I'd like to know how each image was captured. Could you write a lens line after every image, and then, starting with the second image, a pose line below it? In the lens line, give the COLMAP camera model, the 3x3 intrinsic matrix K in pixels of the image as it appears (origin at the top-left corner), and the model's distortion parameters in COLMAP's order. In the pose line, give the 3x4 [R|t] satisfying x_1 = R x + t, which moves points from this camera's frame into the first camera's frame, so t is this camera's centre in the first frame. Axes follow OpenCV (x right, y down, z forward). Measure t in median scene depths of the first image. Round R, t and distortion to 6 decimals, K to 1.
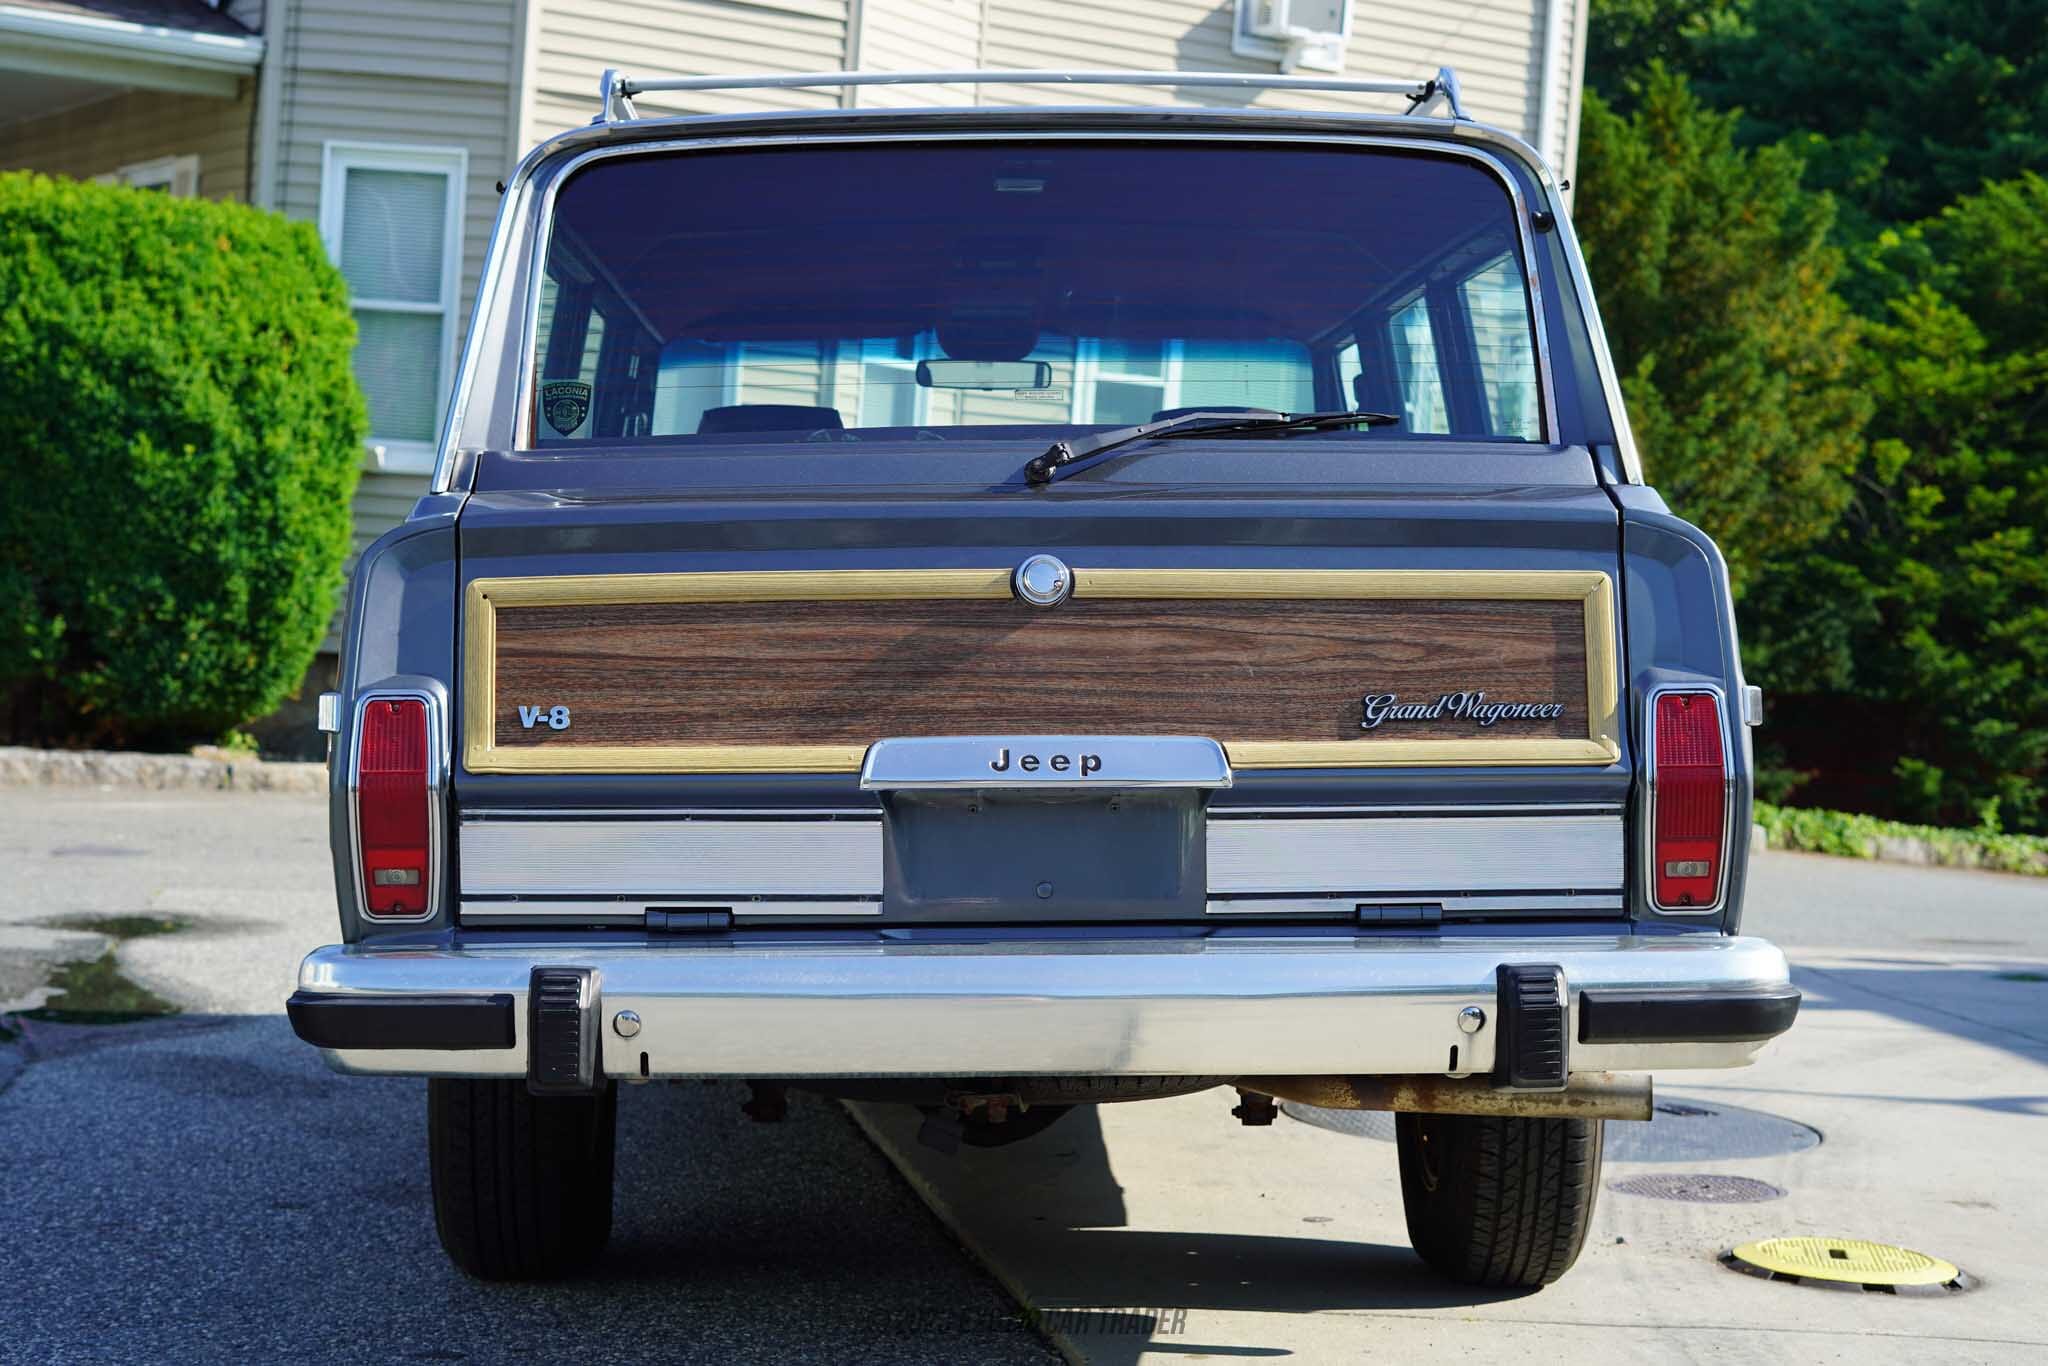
lens RADIAL K [[3505.8, 0, 1024.0], [0, 3505.8, 683.0], [0, 0, 1]] dist [0.018537, -0.005009]
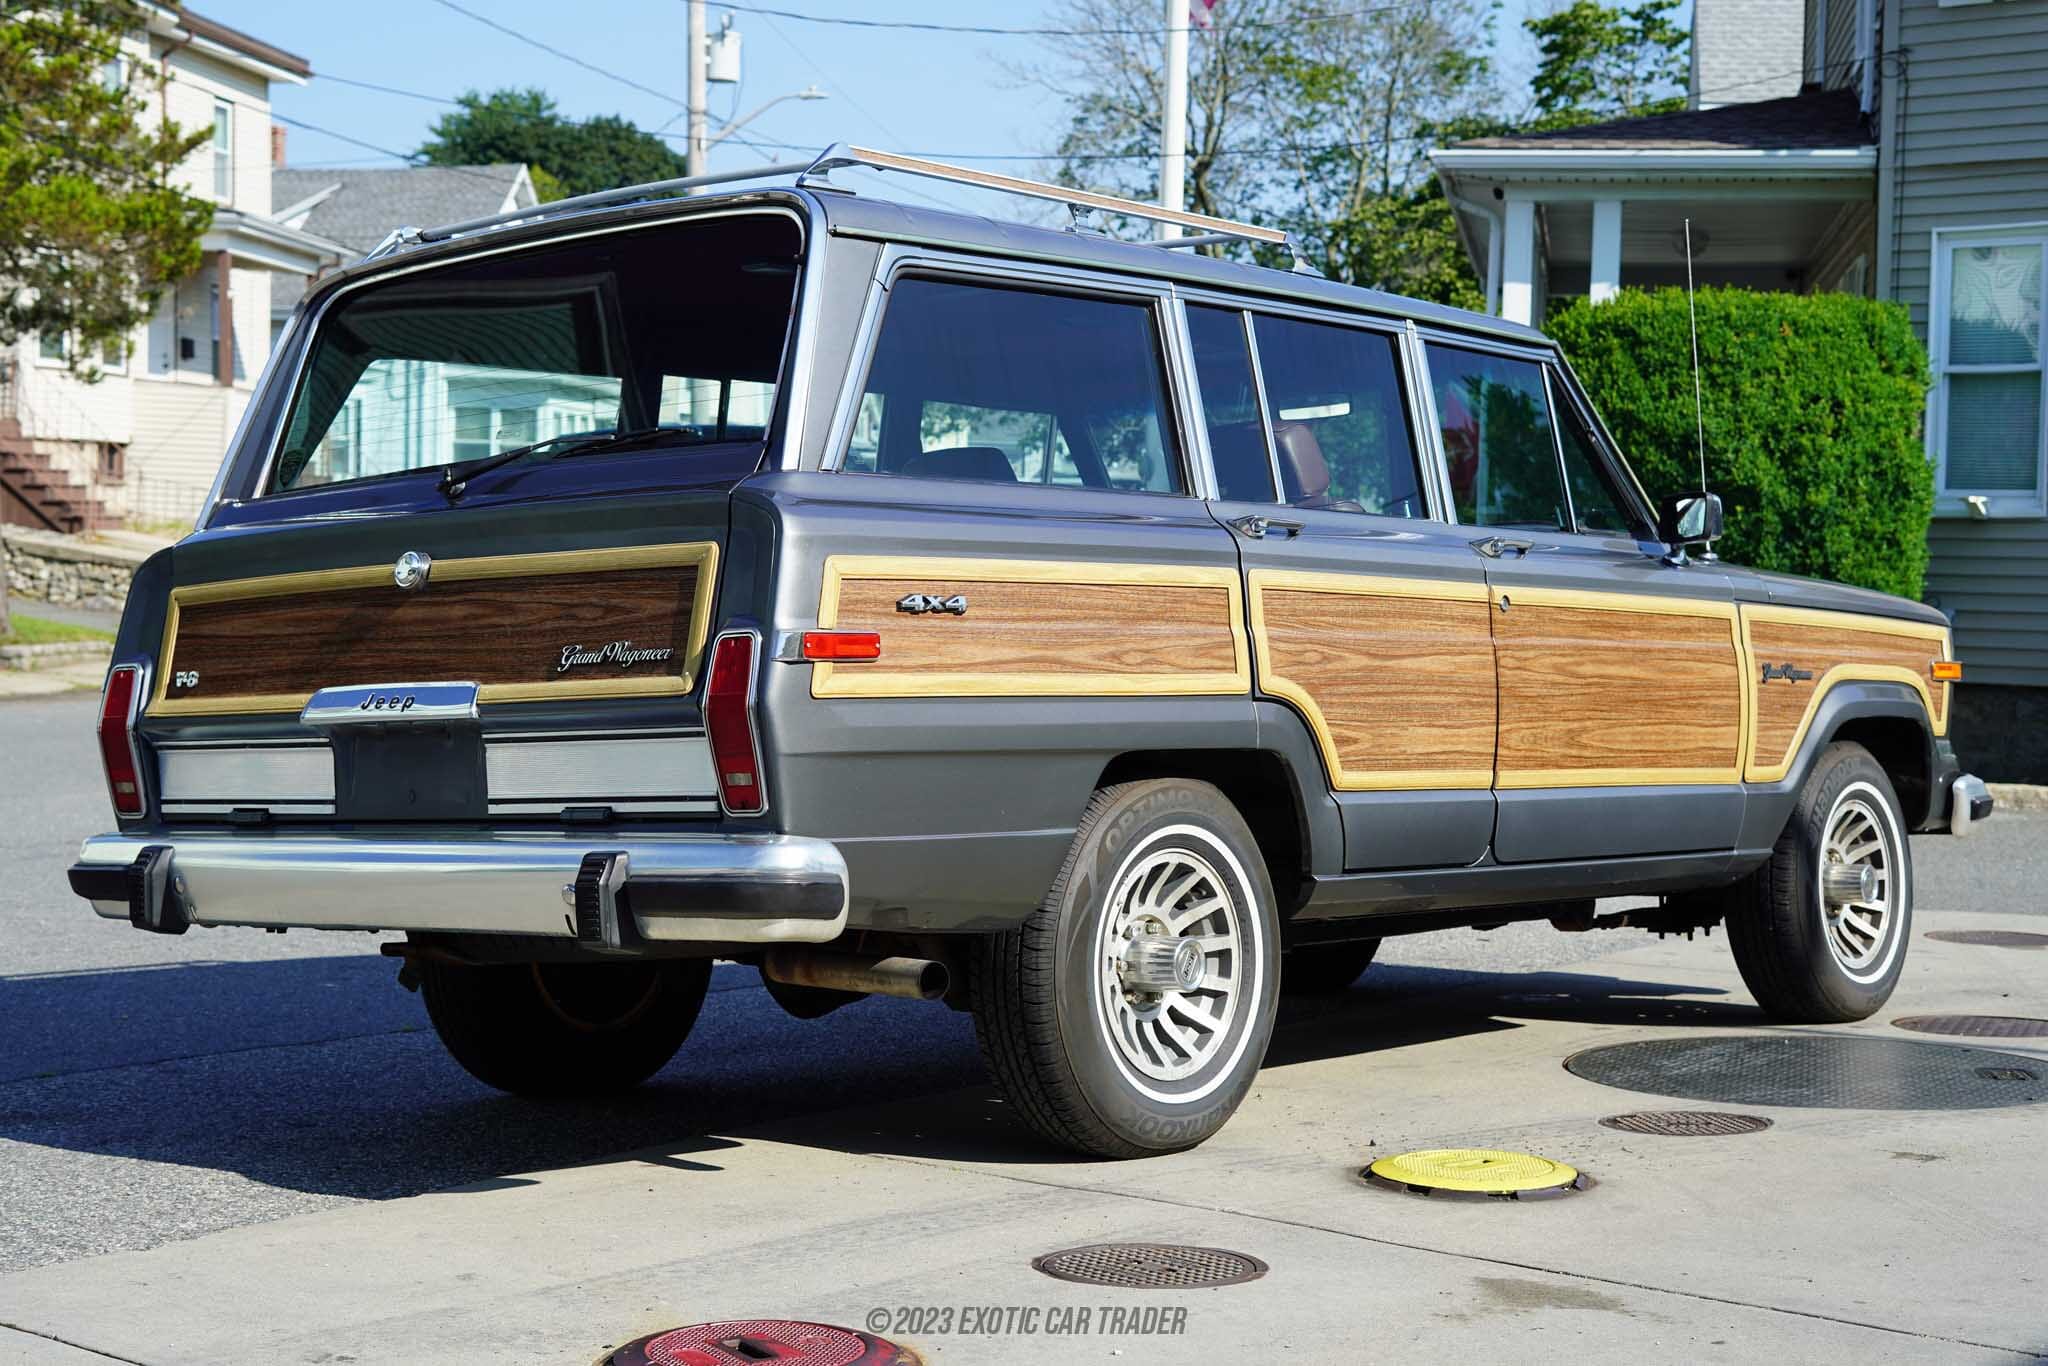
lens RADIAL K [[3113.3, 0, 1024.0], [0, 3113.3, 683.0], [0, 0, 1]] dist [-0.005358, 0.007360]
pose [[0.755332, -0.024495, -0.654884, 0.260794], [0.012428, 0.999657, -0.023056, 0.012144], [0.655225, 0.009276, 0.755377, 0.063622]]
